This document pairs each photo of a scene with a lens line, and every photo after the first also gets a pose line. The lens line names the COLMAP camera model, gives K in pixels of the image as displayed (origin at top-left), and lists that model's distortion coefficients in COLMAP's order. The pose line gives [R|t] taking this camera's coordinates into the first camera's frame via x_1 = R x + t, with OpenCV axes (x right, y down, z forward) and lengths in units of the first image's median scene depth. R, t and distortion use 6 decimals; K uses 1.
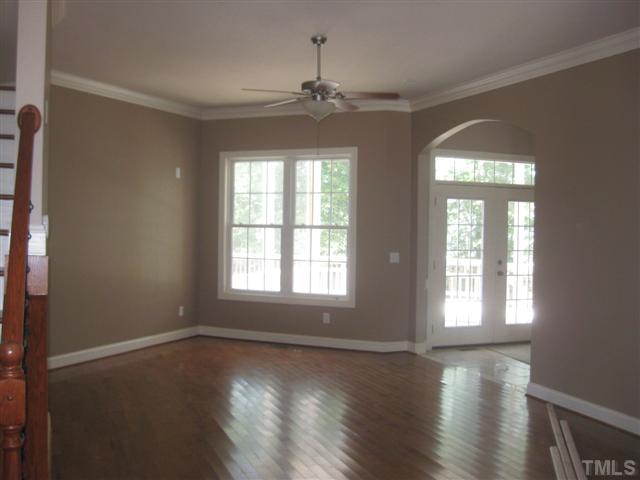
lens RADIAL K [[704.4, 0, 319.0], [0, 704.4, 238.7], [0, 0, 1]] dist [-0.156673, 0.000000]
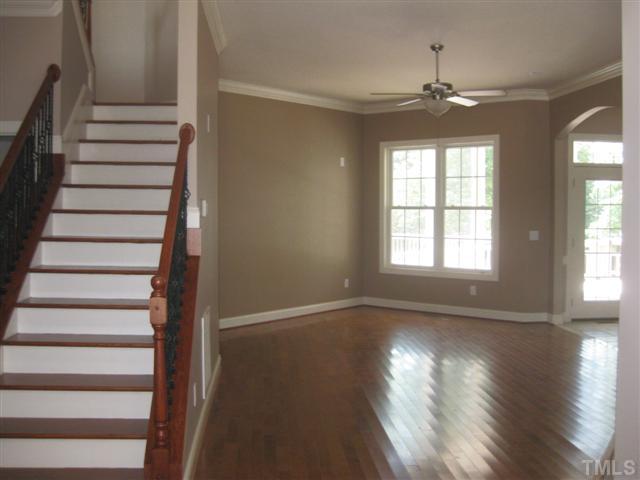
lens RADIAL K [[704.4, 0, 320.0], [0, 704.4, 241.1], [0, 0, 1]] dist [-0.156673, 0.000000]
pose [[0.959777, -0.000215, -0.280763, 0.089289], [0.007643, 0.999649, 0.025361, 0.005774], [0.280659, -0.026487, 0.959442, -0.117855]]
